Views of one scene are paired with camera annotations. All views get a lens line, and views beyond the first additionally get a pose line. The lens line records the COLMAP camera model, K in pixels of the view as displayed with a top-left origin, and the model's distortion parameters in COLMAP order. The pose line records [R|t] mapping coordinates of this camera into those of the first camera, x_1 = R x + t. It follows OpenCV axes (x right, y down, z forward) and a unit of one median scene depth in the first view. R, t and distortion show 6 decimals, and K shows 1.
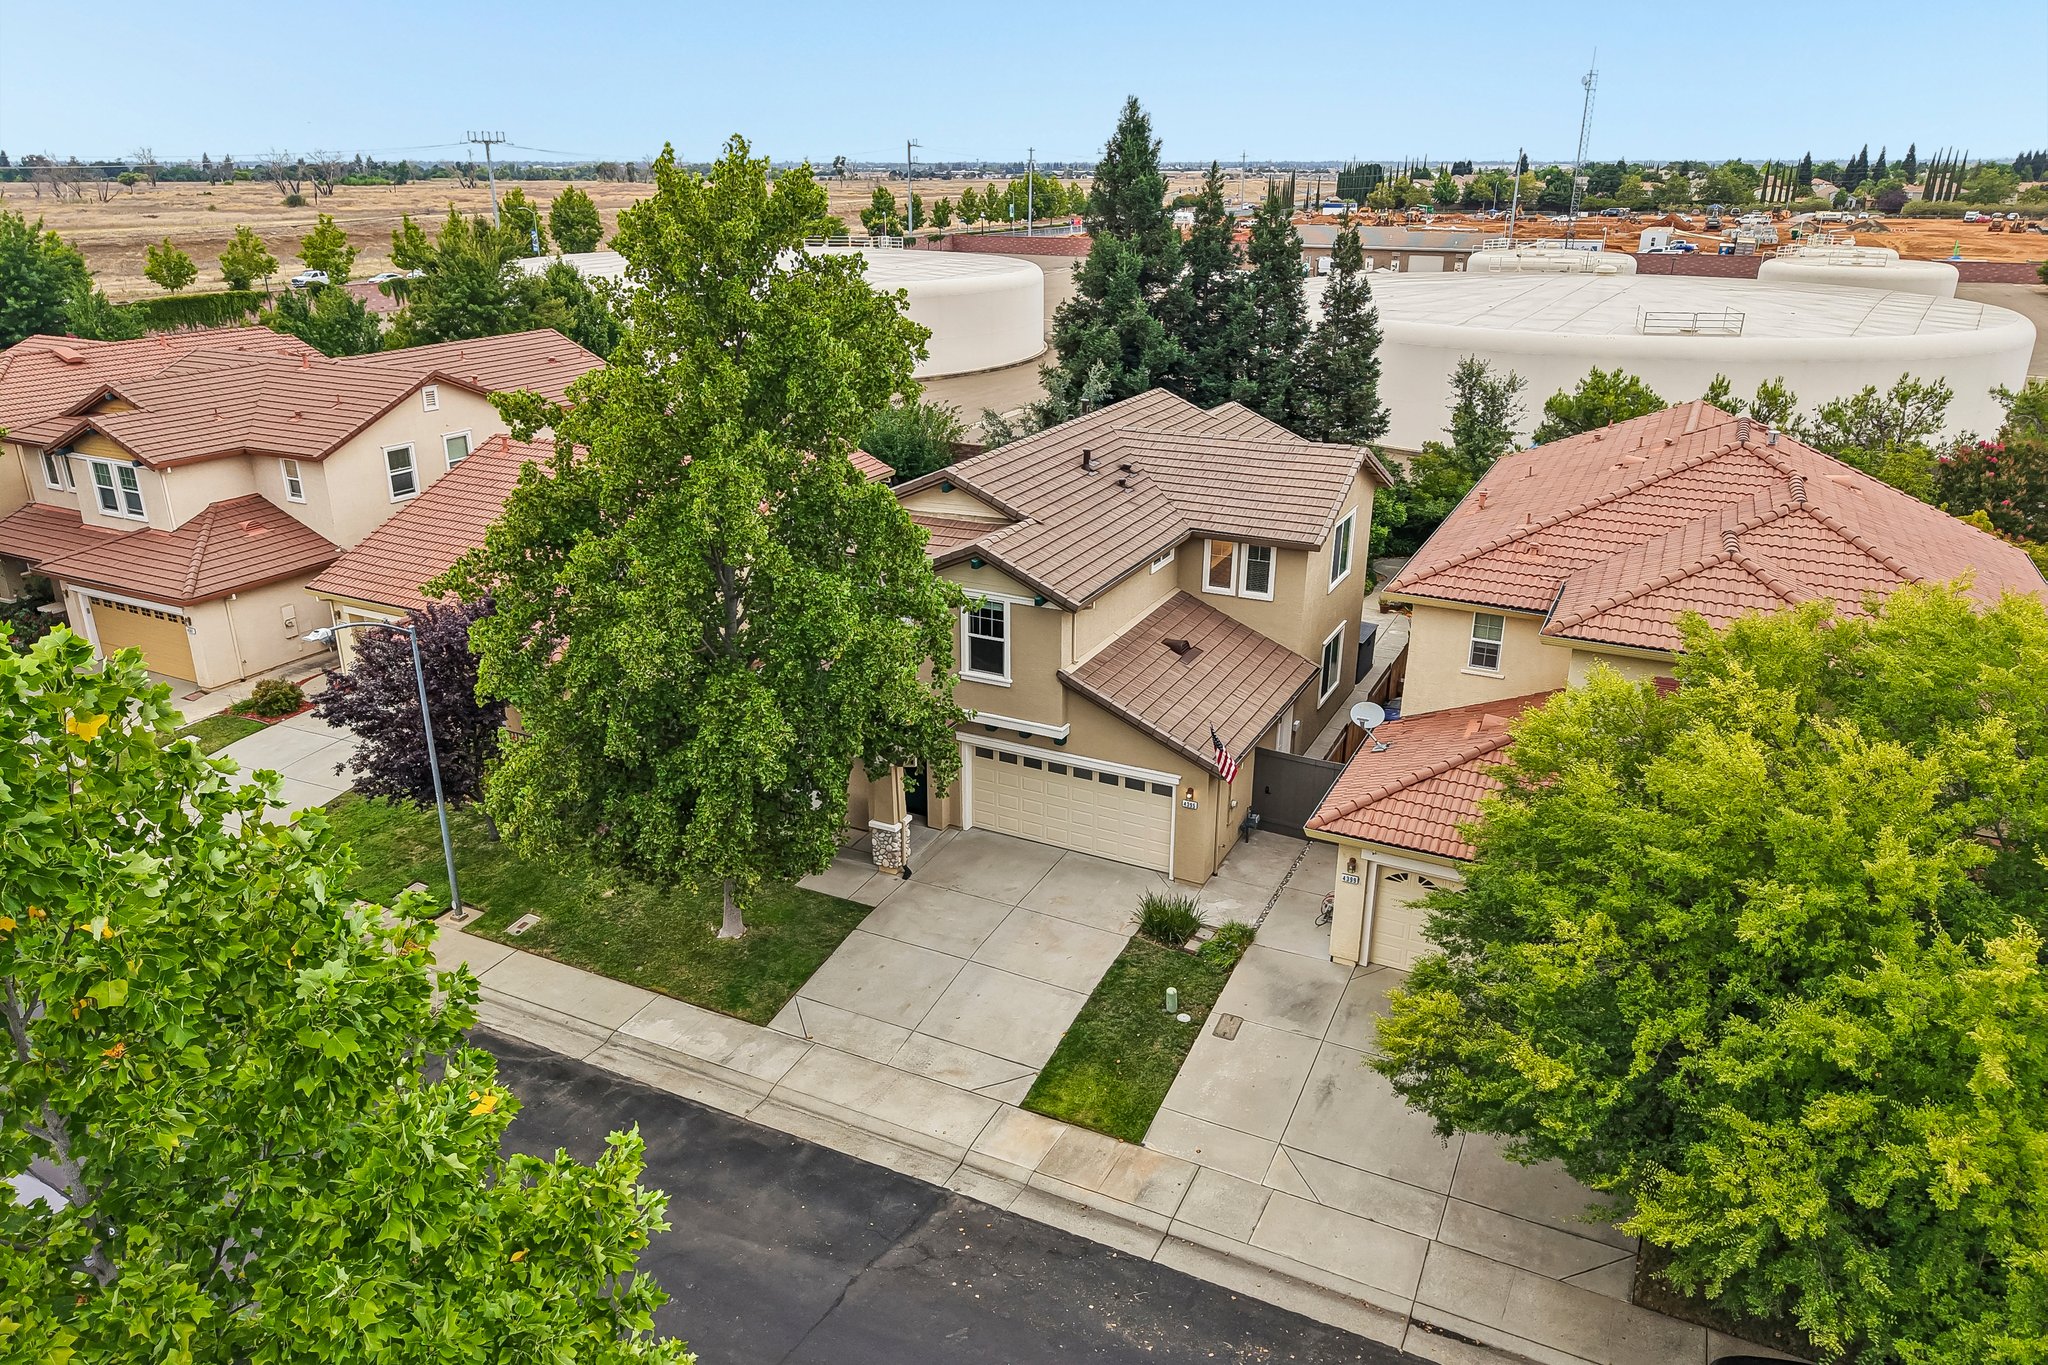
lens RADIAL K [[1416.4, 0, 1009.0], [0, 1416.4, 680.7], [0, 0, 1]] dist [0.005664, -0.001823]
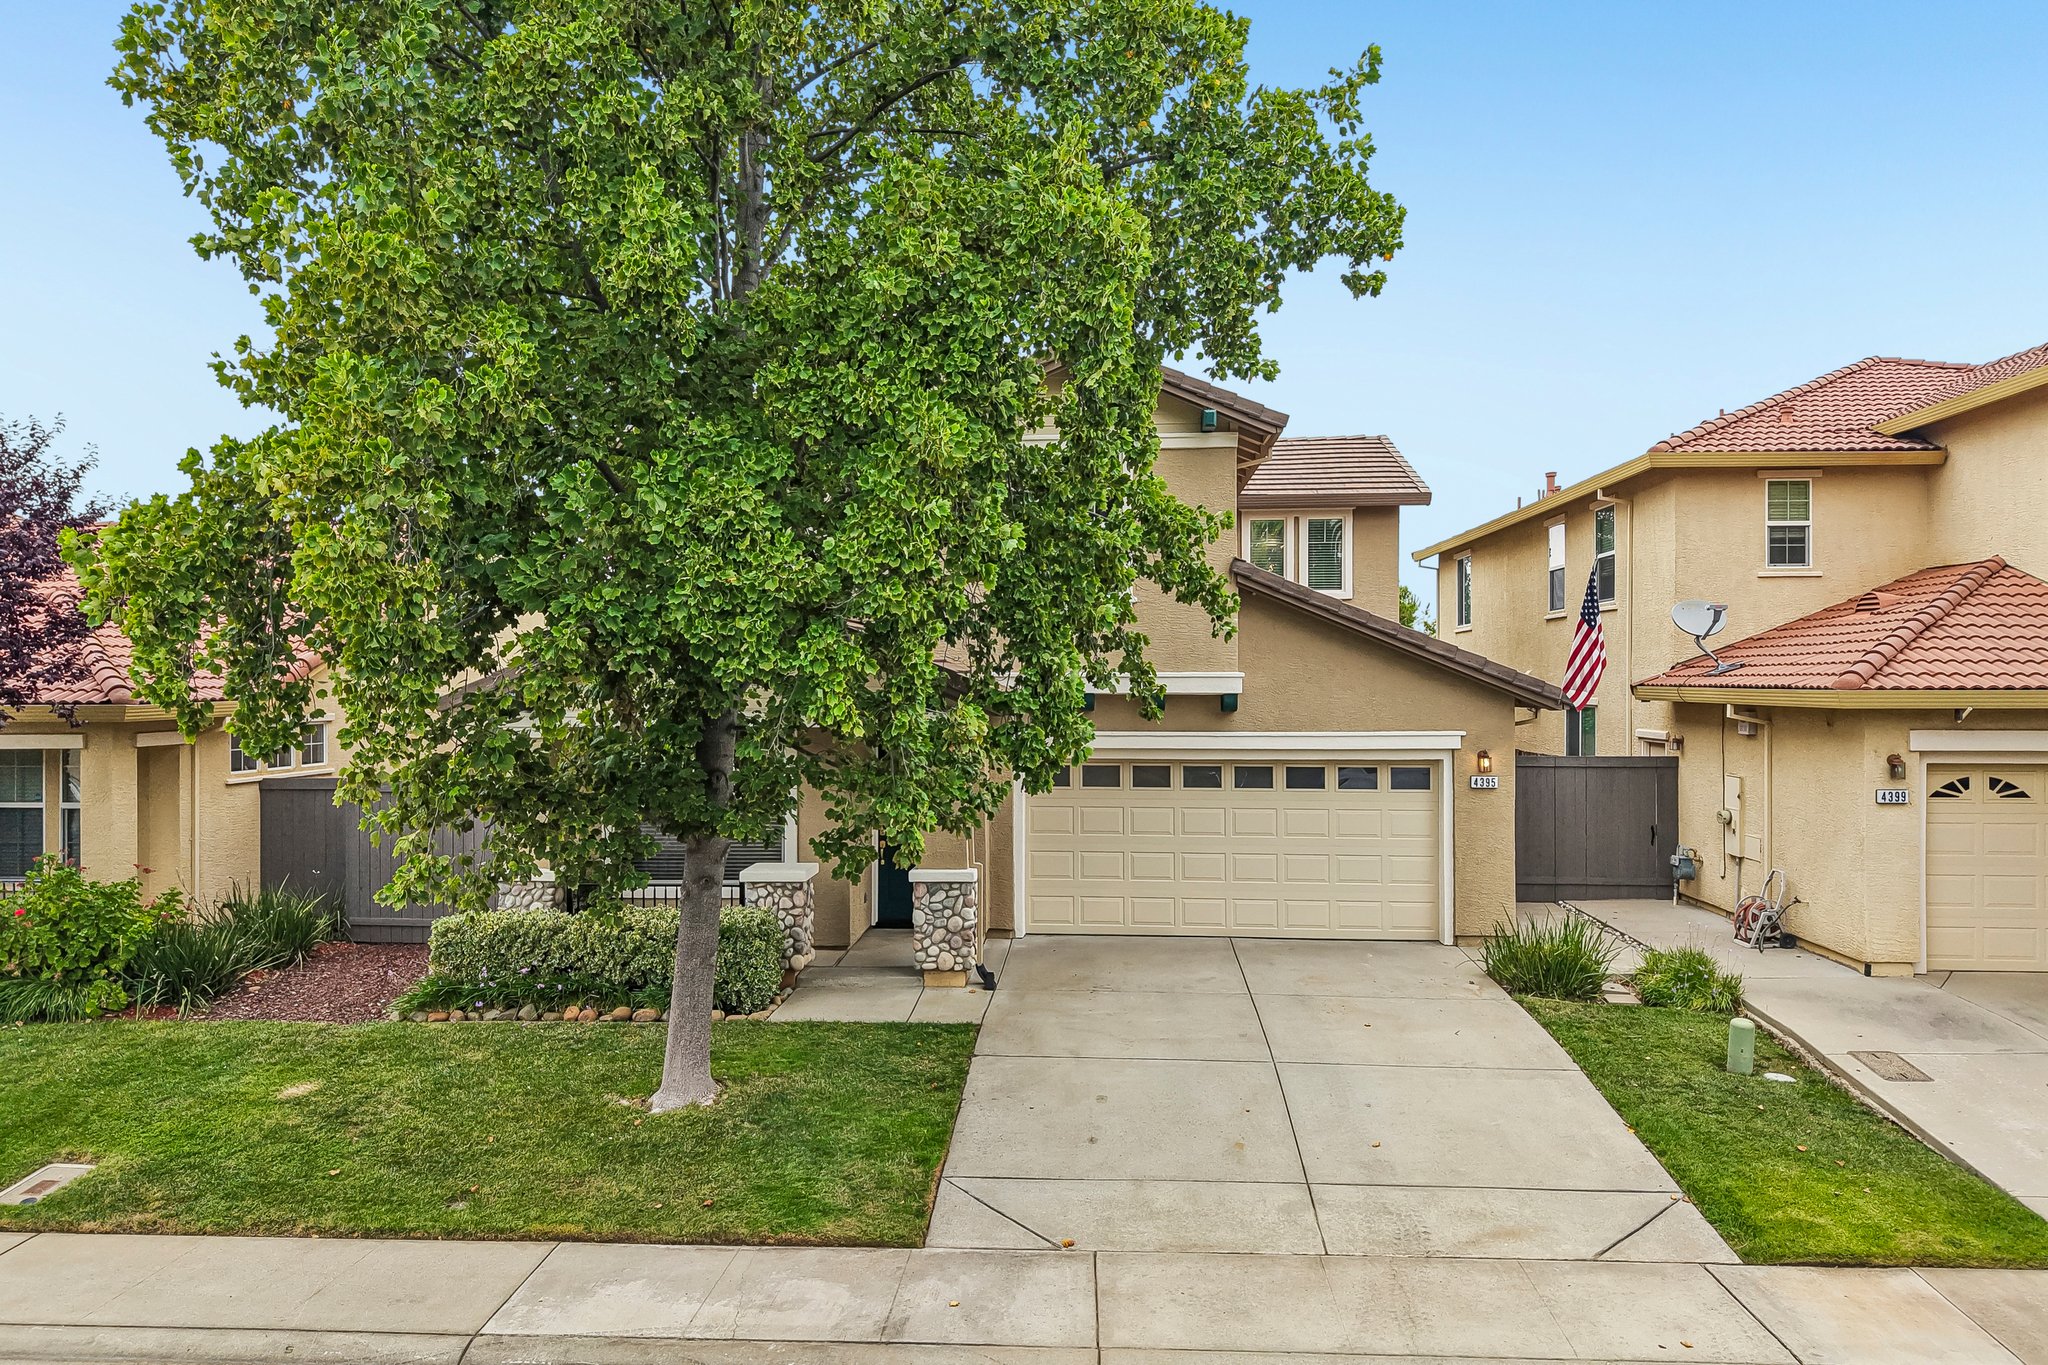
lens RADIAL K [[1416.4, 0, 1009.0], [0, 1416.4, 680.7], [0, 0, 1]] dist [0.005664, -0.001823]
pose [[0.921341, -0.000899, 0.388754, -0.257169], [0.140287, 0.933385, -0.330320, 0.205106], [-0.362561, 0.358875, 0.860092, 0.560576]]
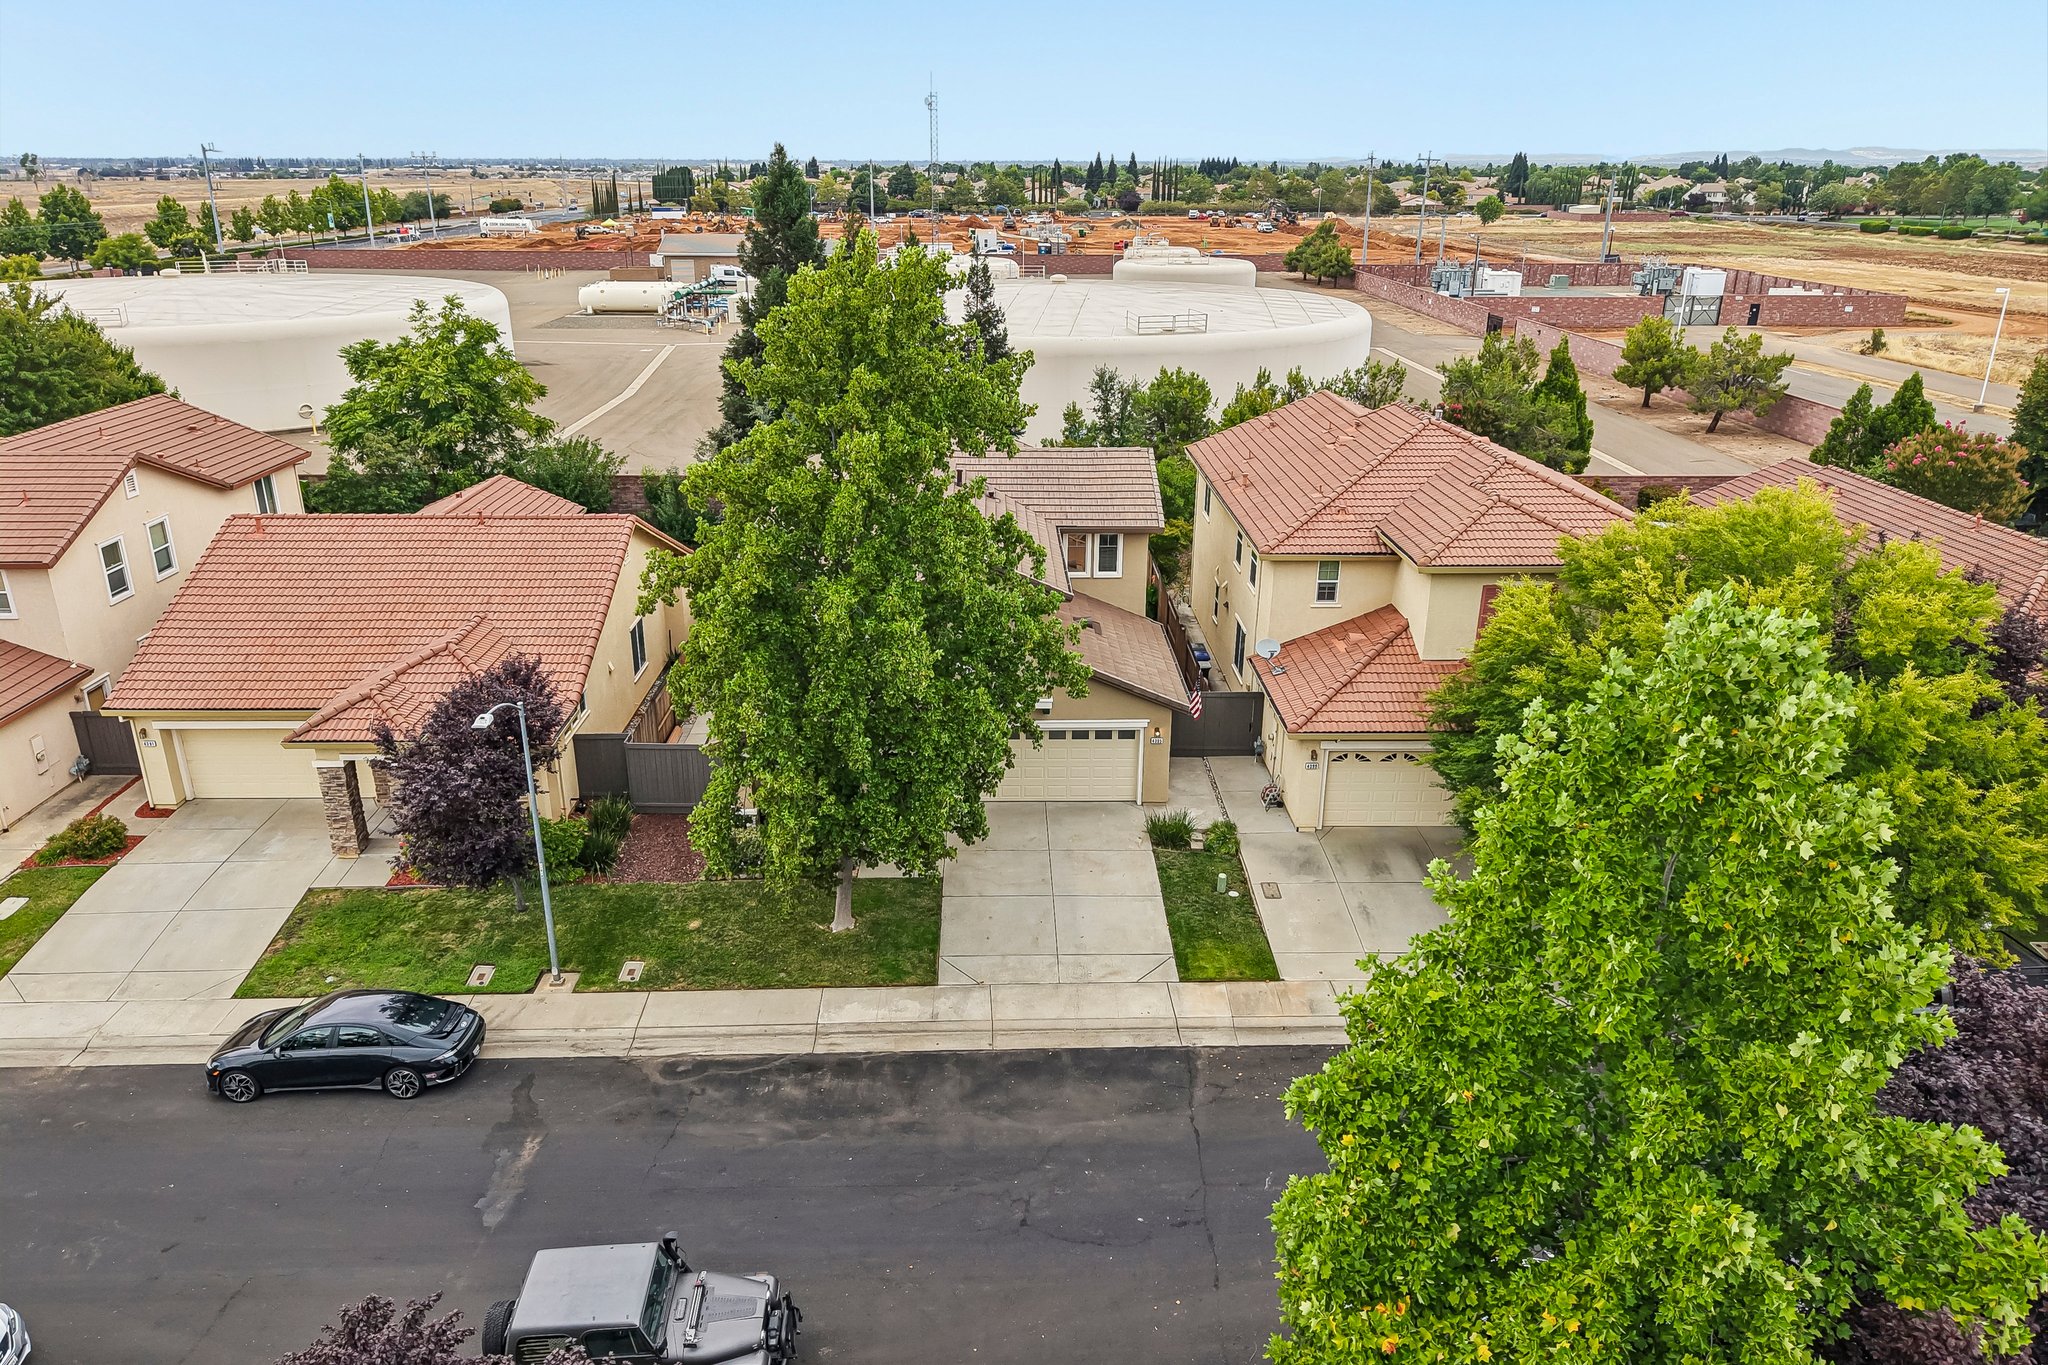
lens RADIAL K [[1426.3, 0, 1024.0], [0, 1426.3, 682.5], [0, 0, 1]] dist [0.054992, -0.071222]
pose [[0.877240, -0.162118, 0.451849, -0.531488], [0.162008, 0.986009, 0.039239, -0.032143], [-0.451888, 0.038781, 0.891231, -0.080443]]
